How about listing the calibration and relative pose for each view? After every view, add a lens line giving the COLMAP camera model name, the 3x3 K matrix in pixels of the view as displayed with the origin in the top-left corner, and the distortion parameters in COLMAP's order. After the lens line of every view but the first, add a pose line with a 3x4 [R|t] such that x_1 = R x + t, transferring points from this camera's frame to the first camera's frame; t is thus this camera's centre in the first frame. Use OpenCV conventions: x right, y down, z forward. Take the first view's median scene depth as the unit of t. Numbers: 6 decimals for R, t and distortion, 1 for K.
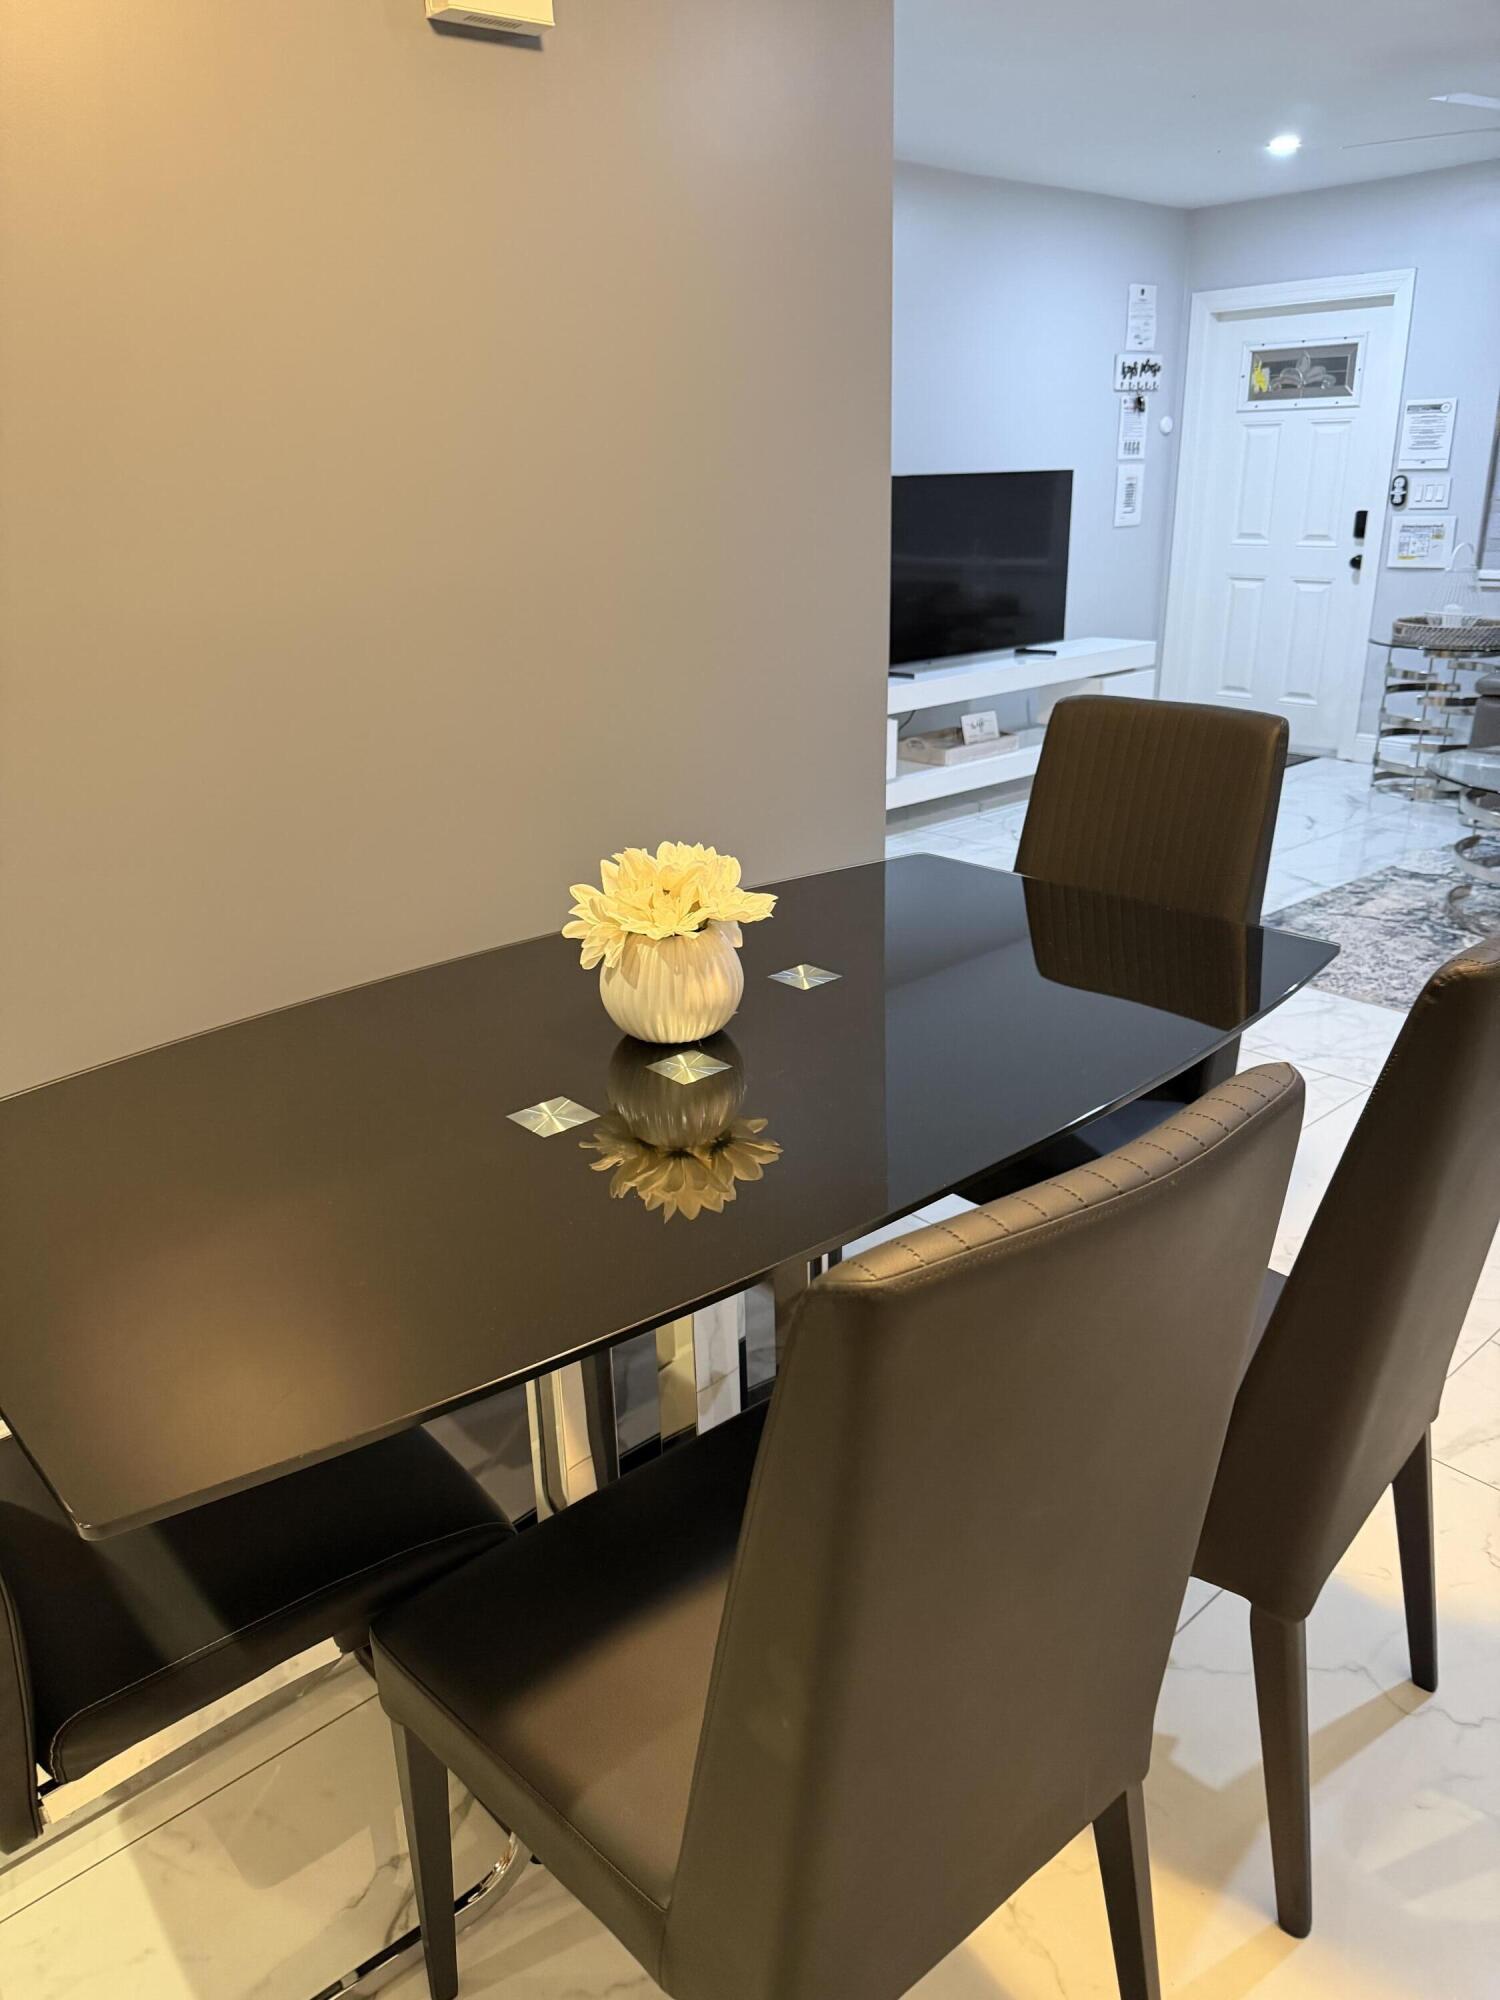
lens RADIAL K [[1425.8, 0, 744.2], [0, 1425.8, 979.6], [0, 0, 1]] dist [-0.005765, -0.023226]
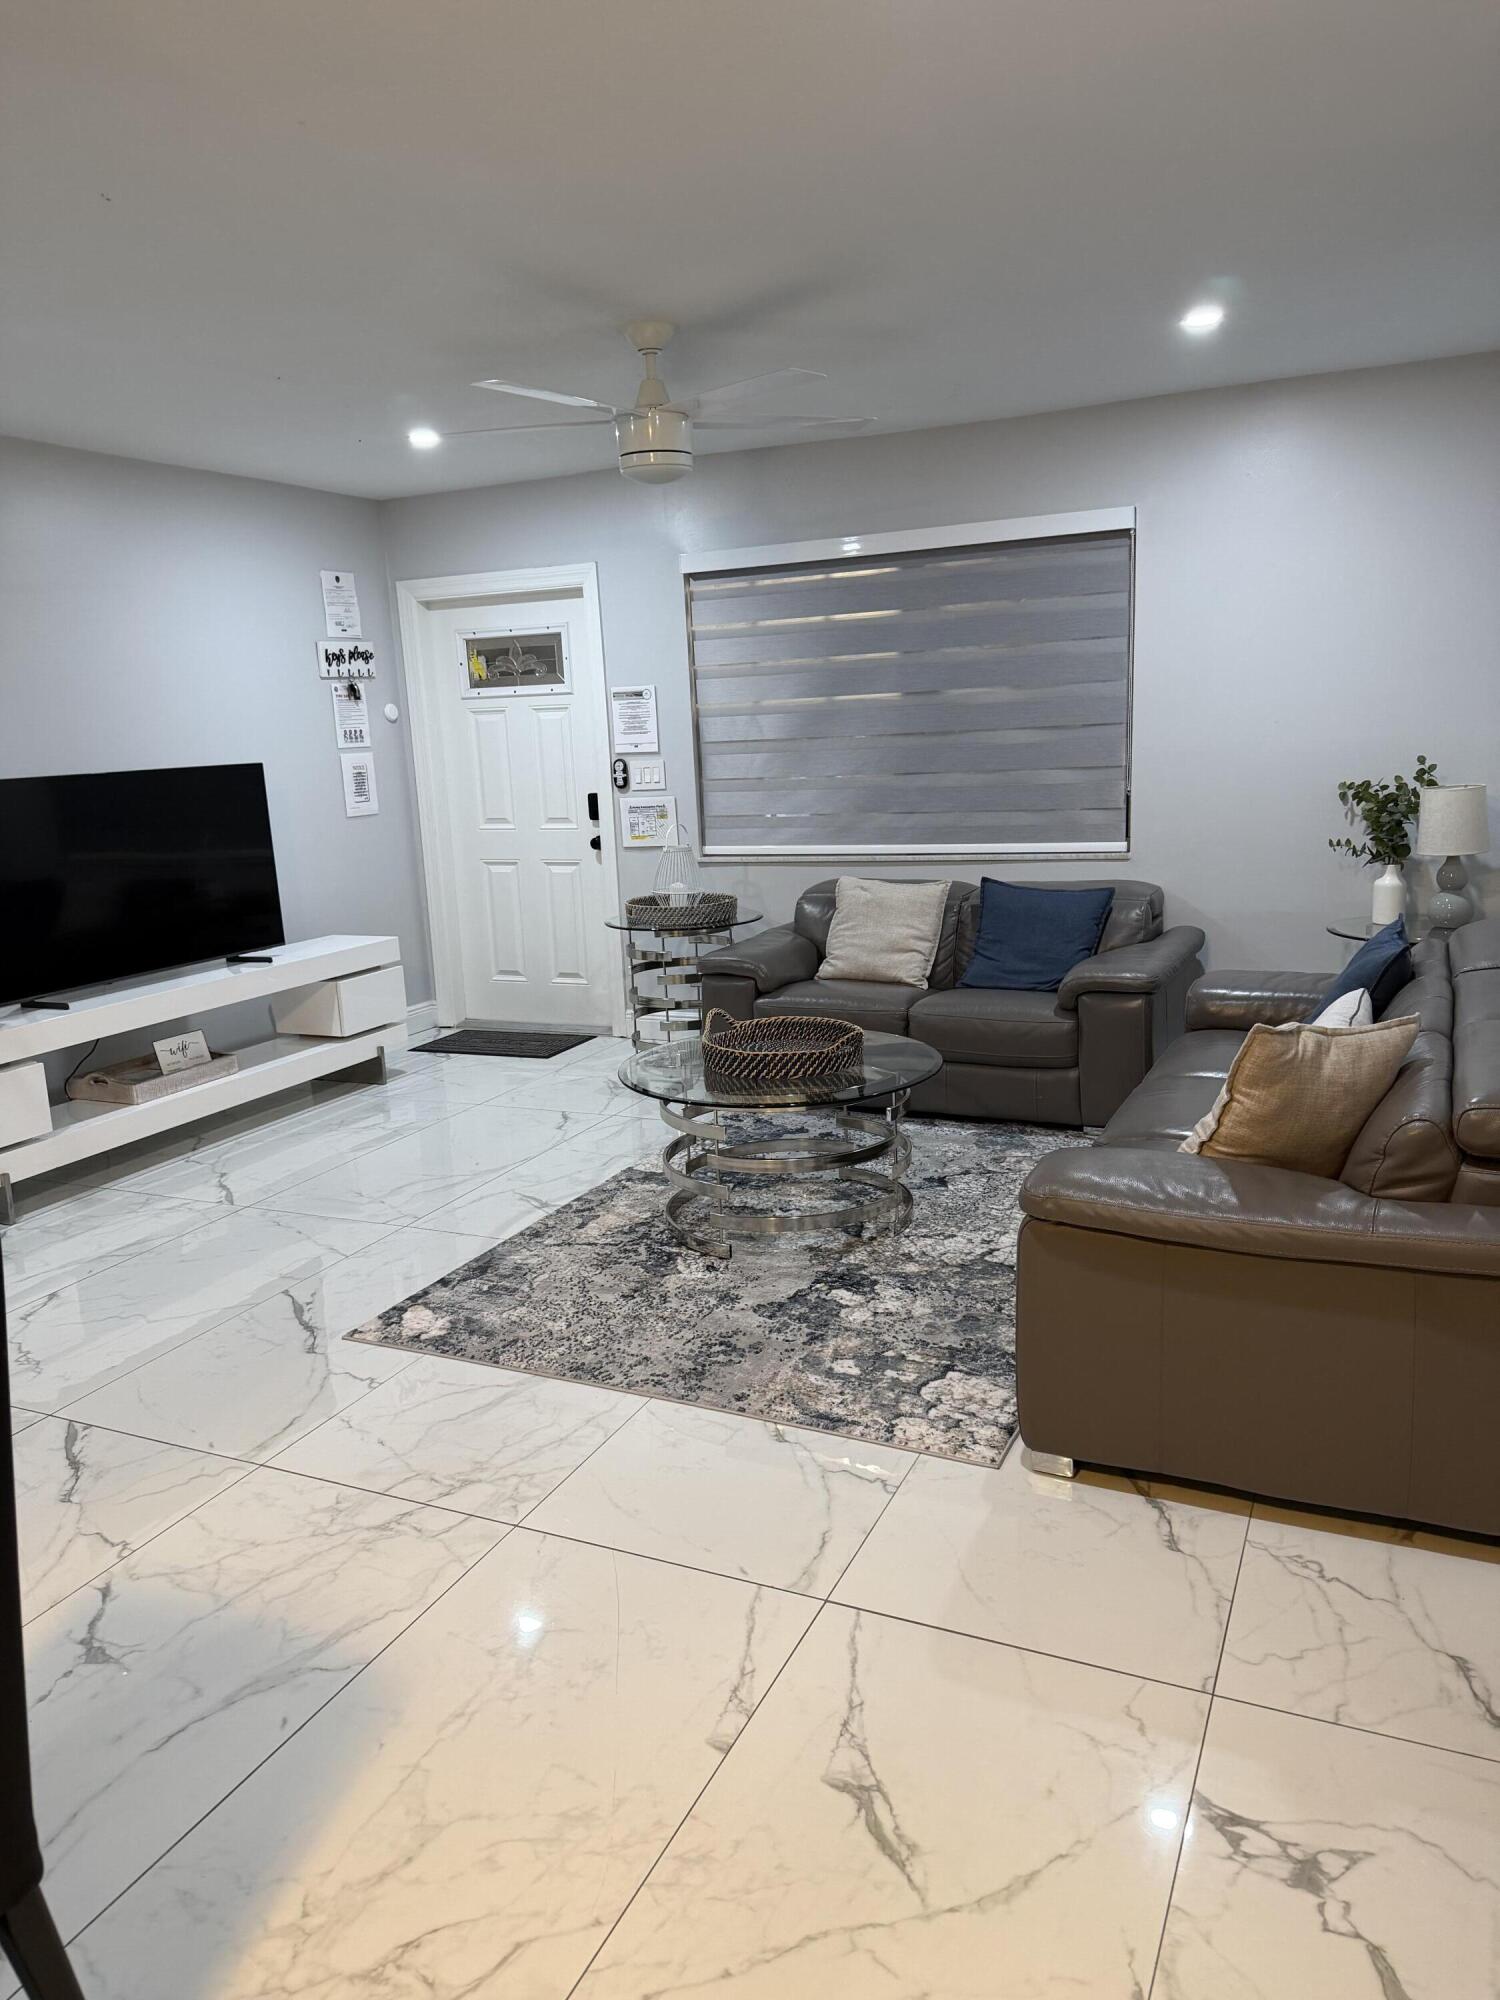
lens RADIAL K [[1425.8, 0, 747.9], [0, 1425.8, 1016.4], [0, 0, 1]] dist [-0.005765, -0.023226]
pose [[0.907515, -0.089703, 0.410330, 0.117610], [0.153584, 0.980146, -0.125406, -0.036812], [-0.390934, 0.176828, 0.903273, 0.086829]]
